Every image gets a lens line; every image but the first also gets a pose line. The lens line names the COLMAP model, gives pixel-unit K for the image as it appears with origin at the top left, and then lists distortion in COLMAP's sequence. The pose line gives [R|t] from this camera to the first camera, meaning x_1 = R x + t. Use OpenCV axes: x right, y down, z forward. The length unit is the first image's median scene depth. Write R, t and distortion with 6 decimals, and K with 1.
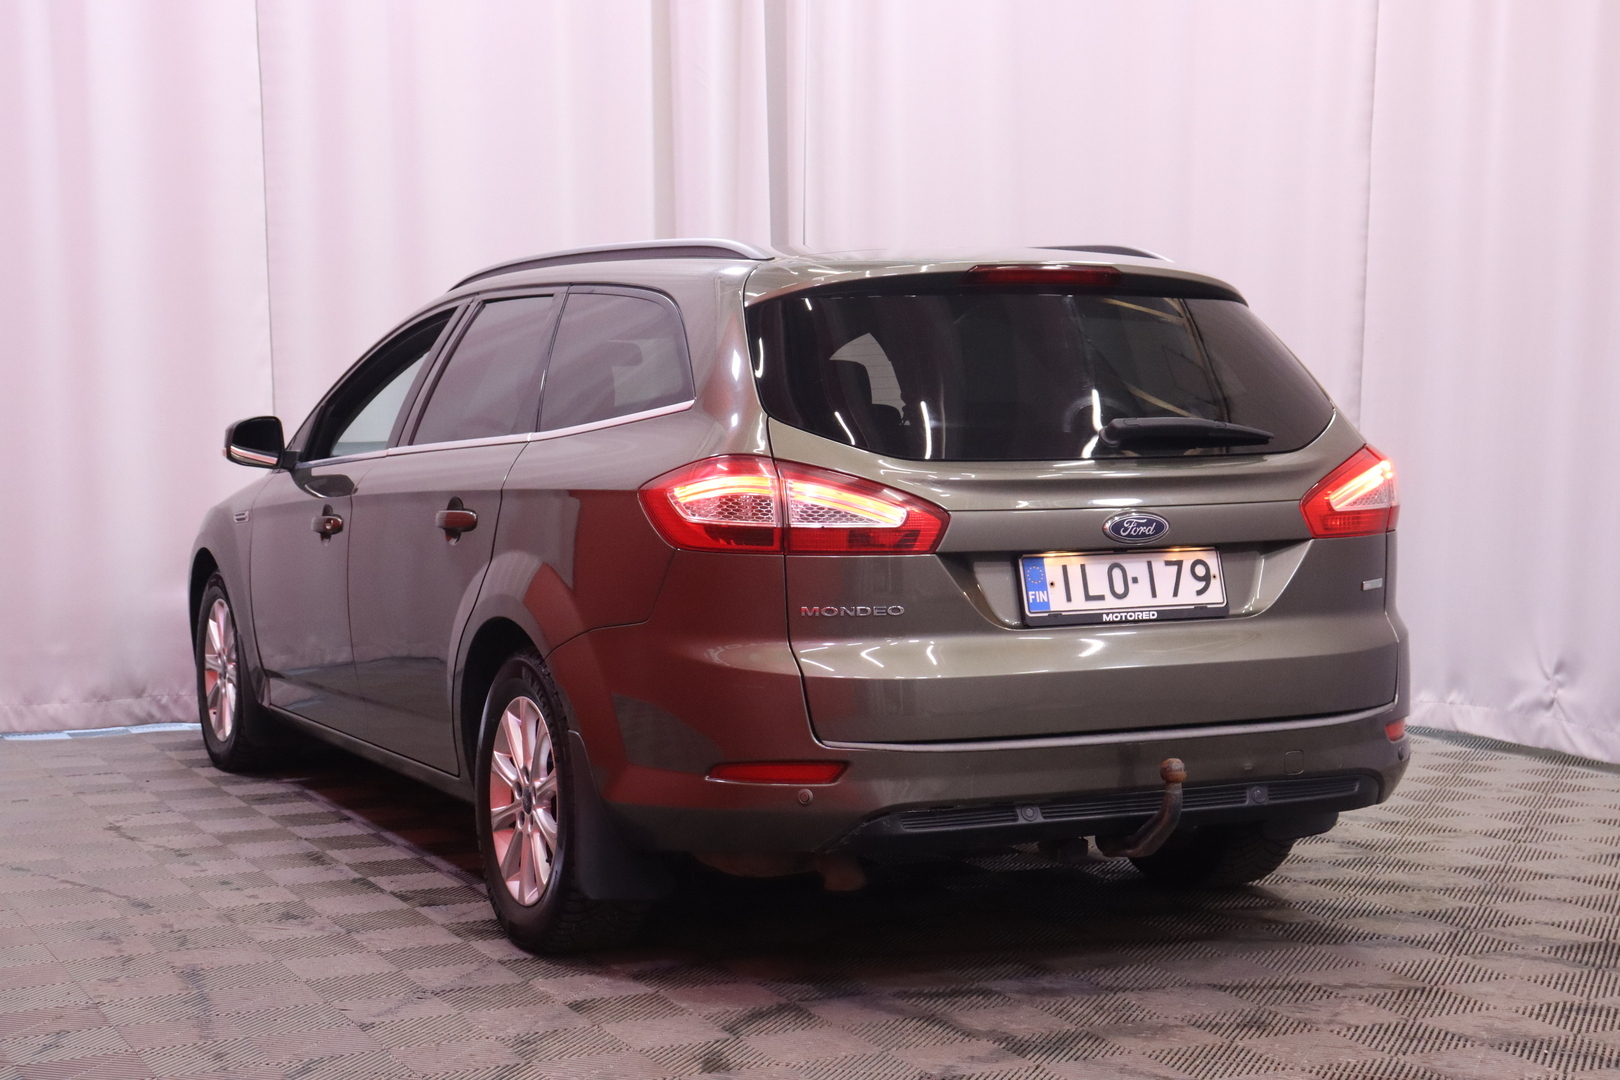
lens RADIAL K [[2773.4, 0, 869.5], [0, 2773.4, 512.6], [0, 0, 1]] dist [-0.018169, 0.000000]
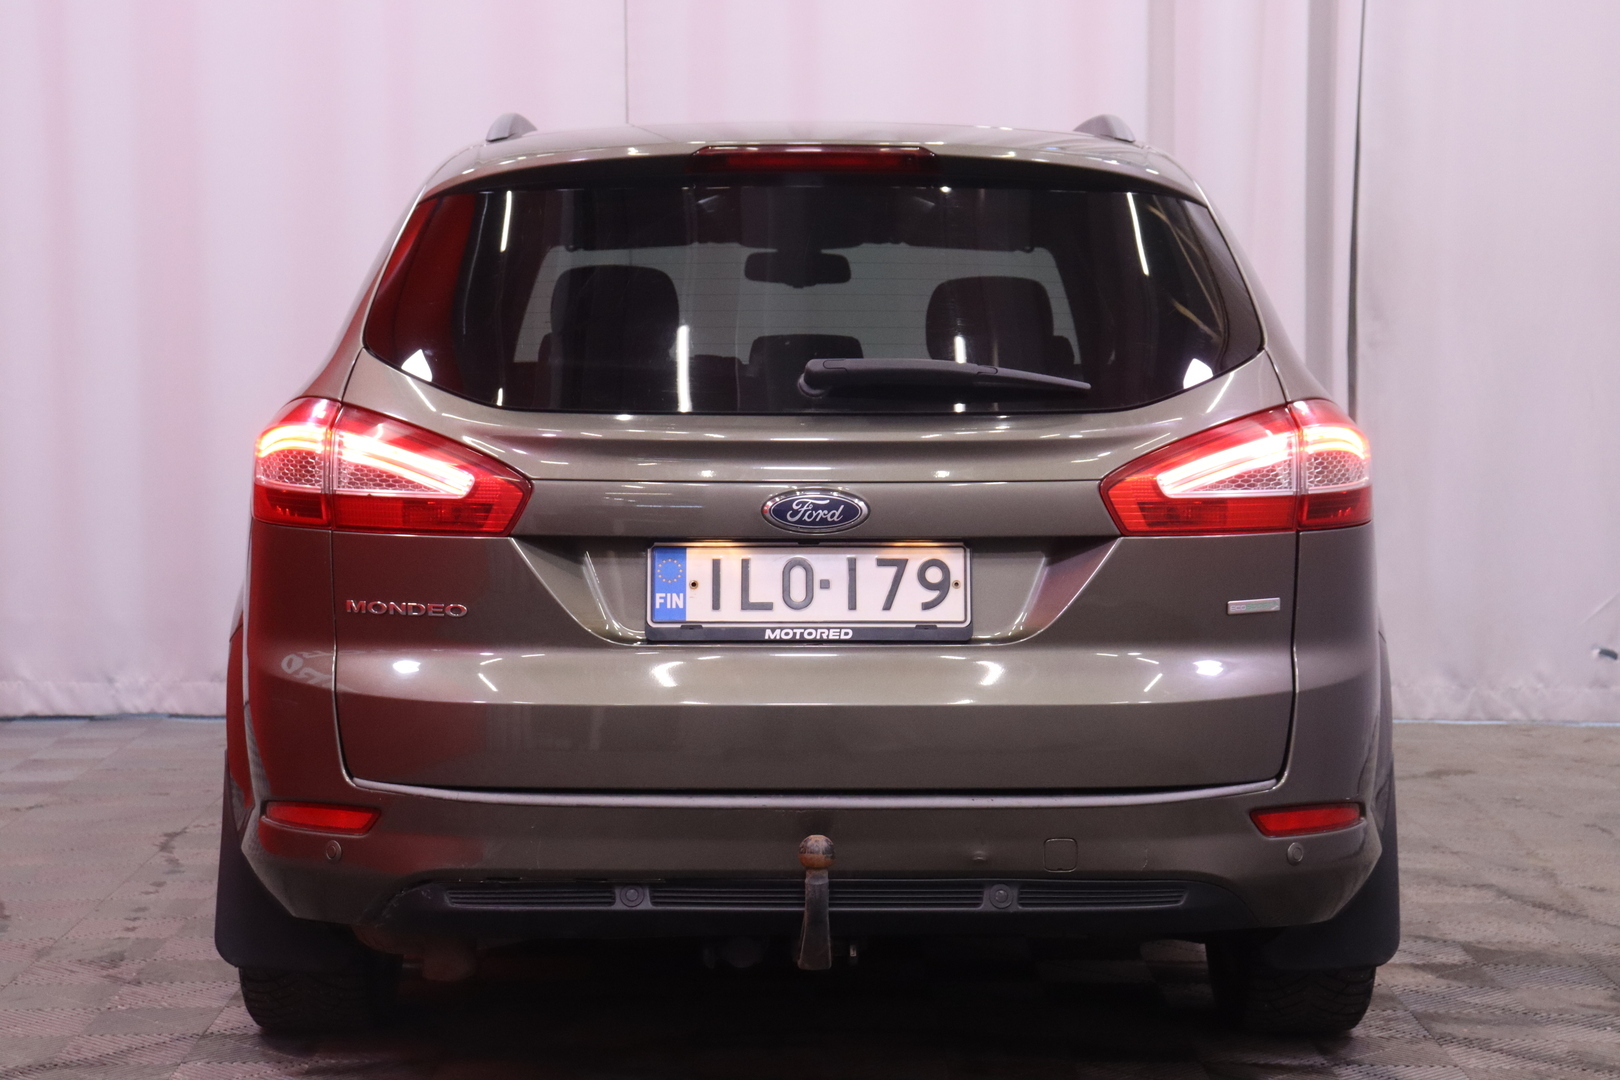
lens RADIAL K [[3316.2, 0, 816.1], [0, 3316.2, 543.4], [0, 0, 1]] dist [0.248936, 0.000000]
pose [[0.908552, 0.038714, -0.415975, 0.456991], [-0.028848, 0.999134, 0.029979, -0.012052], [0.416775, -0.015238, 0.908882, 0.220616]]
